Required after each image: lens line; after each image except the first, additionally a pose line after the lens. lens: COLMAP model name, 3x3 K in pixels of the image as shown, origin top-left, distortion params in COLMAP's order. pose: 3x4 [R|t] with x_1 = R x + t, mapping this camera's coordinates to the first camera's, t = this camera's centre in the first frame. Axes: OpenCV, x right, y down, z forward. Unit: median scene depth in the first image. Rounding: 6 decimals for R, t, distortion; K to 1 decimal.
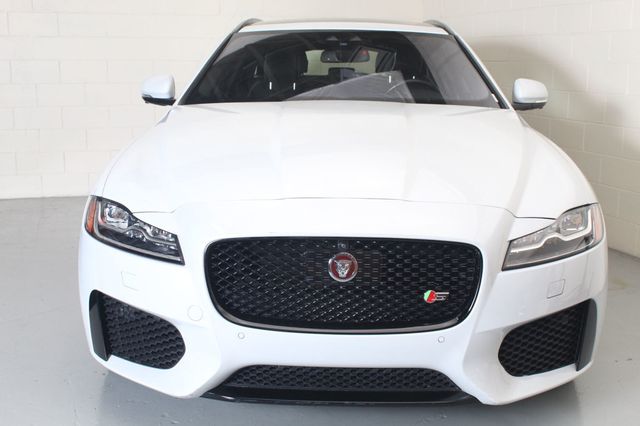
lens RADIAL K [[779.0, 0, 317.6], [0, 779.0, 208.7], [0, 0, 1]] dist [-0.073554, 0.000000]
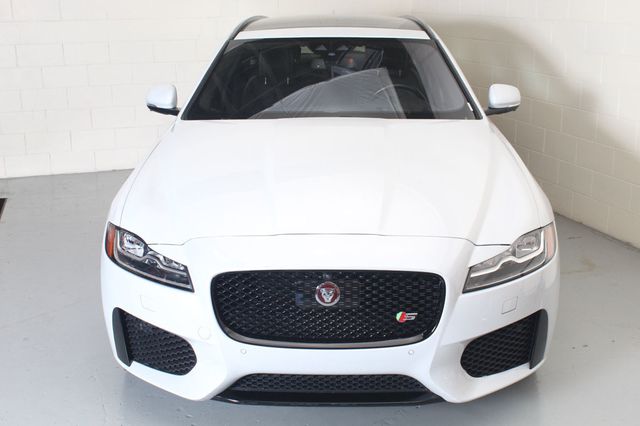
lens RADIAL K [[779.0, 0, 320.1], [0, 779.0, 212.8], [0, 0, 1]] dist [-0.073554, 0.000000]
pose [[0.999868, -0.016155, 0.001777, 0.019271], [0.015944, 0.996224, 0.085348, -0.139056], [-0.003149, -0.085308, 0.996350, -0.159461]]
